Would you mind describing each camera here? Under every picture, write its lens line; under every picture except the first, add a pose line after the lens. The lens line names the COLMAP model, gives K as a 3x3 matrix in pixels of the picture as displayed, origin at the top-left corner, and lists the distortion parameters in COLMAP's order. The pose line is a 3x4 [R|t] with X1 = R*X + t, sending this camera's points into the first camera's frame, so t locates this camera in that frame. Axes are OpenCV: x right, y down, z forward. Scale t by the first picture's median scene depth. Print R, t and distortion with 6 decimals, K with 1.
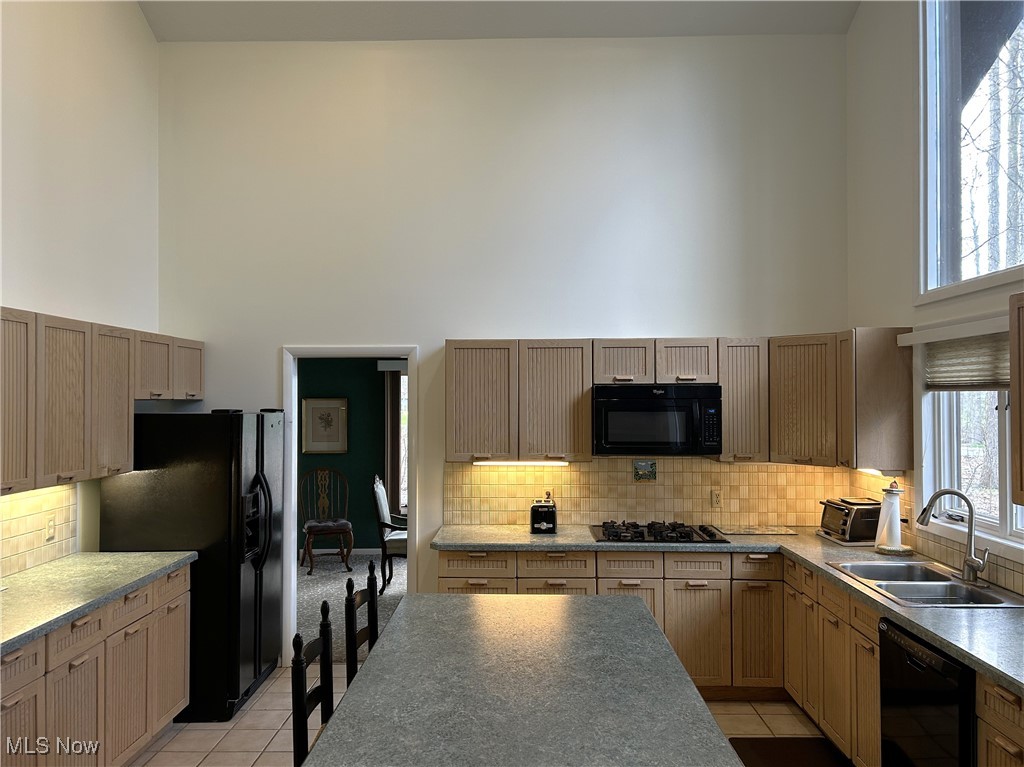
lens RADIAL K [[762.6, 0, 498.6], [0, 762.6, 382.0], [0, 0, 1]] dist [0.041982, -0.034539]
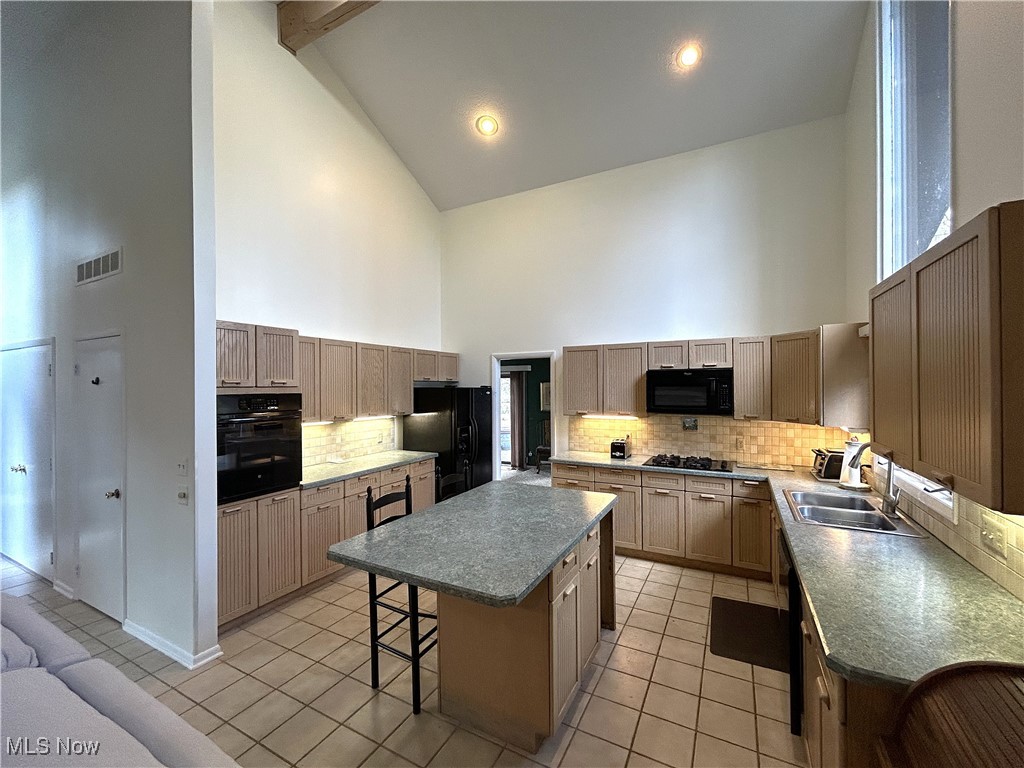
lens RADIAL K [[414.8, 0, 508.3], [0, 414.8, 381.5], [0, 0, 1]] dist [-0.003417, 0.000943]
pose [[0.896576, -0.006831, -0.442836, 0.258783], [0.012671, 0.999867, 0.010229, 0.015113], [0.442708, -0.014782, 0.896544, 0.067919]]
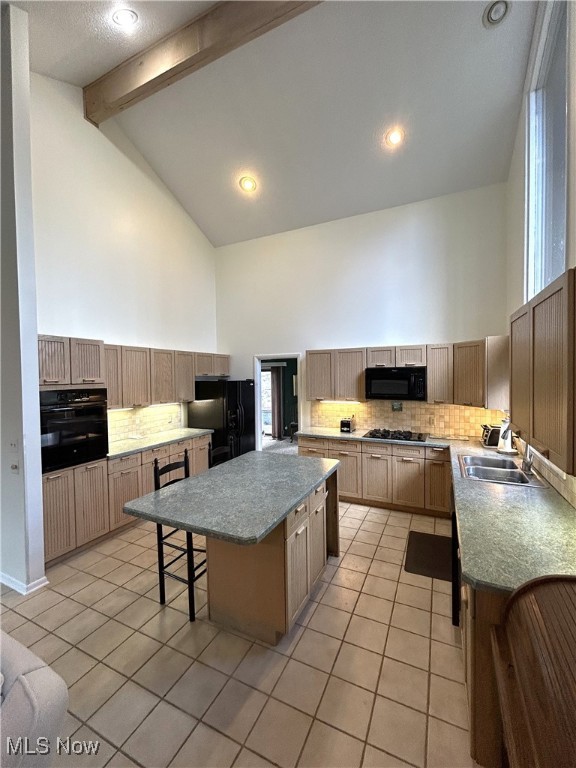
lens RADIAL K [[311.1, 0, 285.8], [0, 311.1, 379.8], [0, 0, 1]] dist [-0.003417, 0.000943]
pose [[0.913814, -0.002087, -0.406127, 0.288308], [0.017883, 0.999224, 0.035103, 0.001681], [0.405738, -0.039340, 0.913142, 0.066081]]
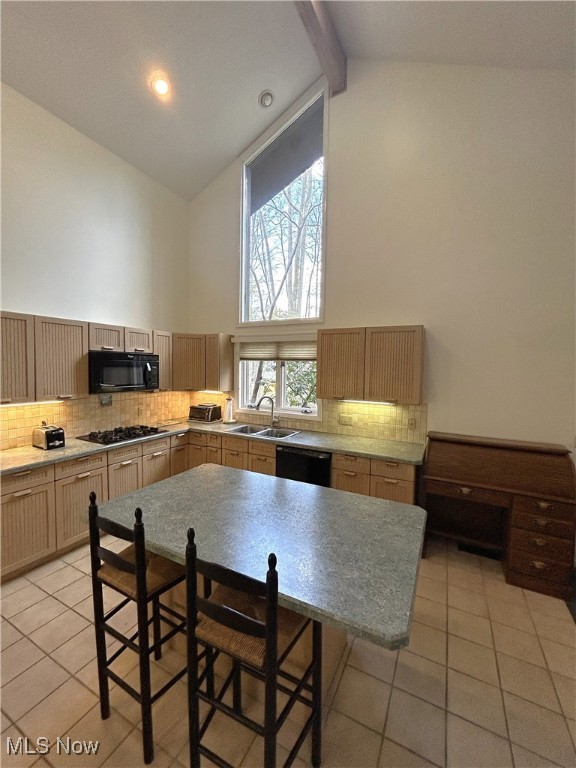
lens RADIAL K [[311.1, 0, 282.9], [0, 311.1, 380.9], [0, 0, 1]] dist [-0.003417, 0.000943]
pose [[0.442012, -0.031726, 0.896448, -0.298185], [-0.038388, 0.997790, 0.054241, 0.016155], [-0.896188, -0.058388, 0.439817, 0.349673]]
